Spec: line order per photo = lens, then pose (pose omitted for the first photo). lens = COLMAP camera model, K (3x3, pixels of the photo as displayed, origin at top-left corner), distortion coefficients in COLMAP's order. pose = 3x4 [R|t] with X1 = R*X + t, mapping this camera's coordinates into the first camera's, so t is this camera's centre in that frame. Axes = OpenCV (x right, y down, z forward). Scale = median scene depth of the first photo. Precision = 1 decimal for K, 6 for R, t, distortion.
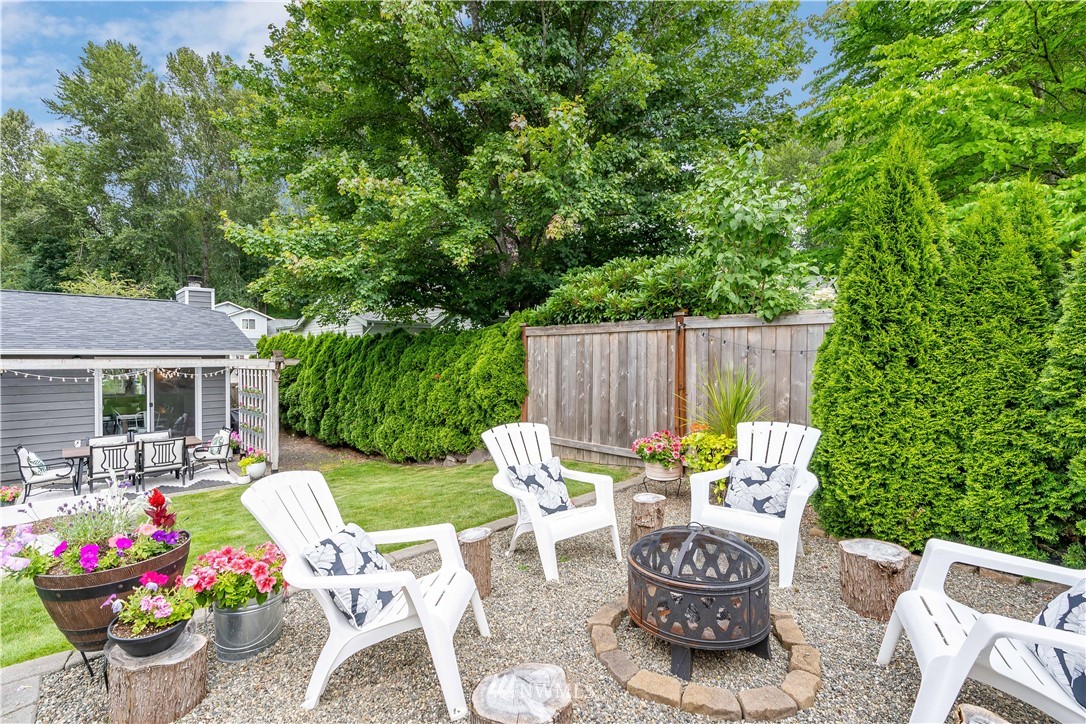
lens RADIAL K [[492.1, 0, 547.5], [0, 492.1, 361.5], [0, 0, 1]] dist [0.005332, 0.000747]
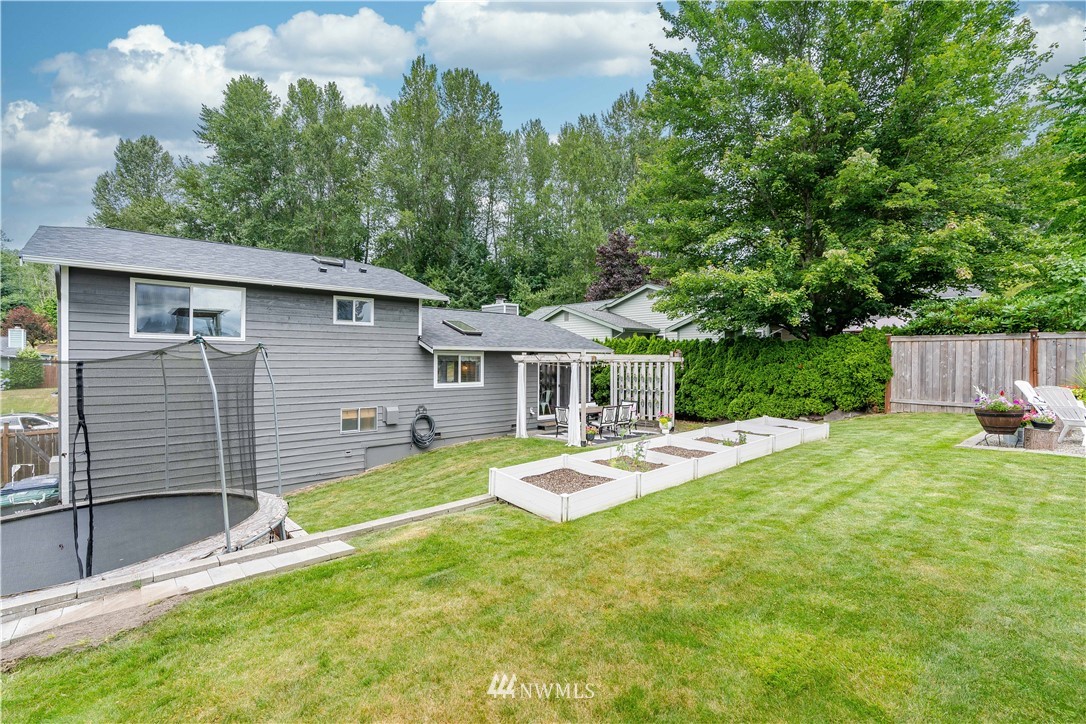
lens RADIAL K [[492.1, 0, 538.8], [0, 492.1, 361.6], [0, 0, 1]] dist [0.005332, 0.000747]
pose [[0.997151, 0.004053, -0.075318, -1.286927], [-0.003769, 0.999985, 0.003902, 0.018269], [0.075333, -0.003607, 0.997152, -0.898180]]
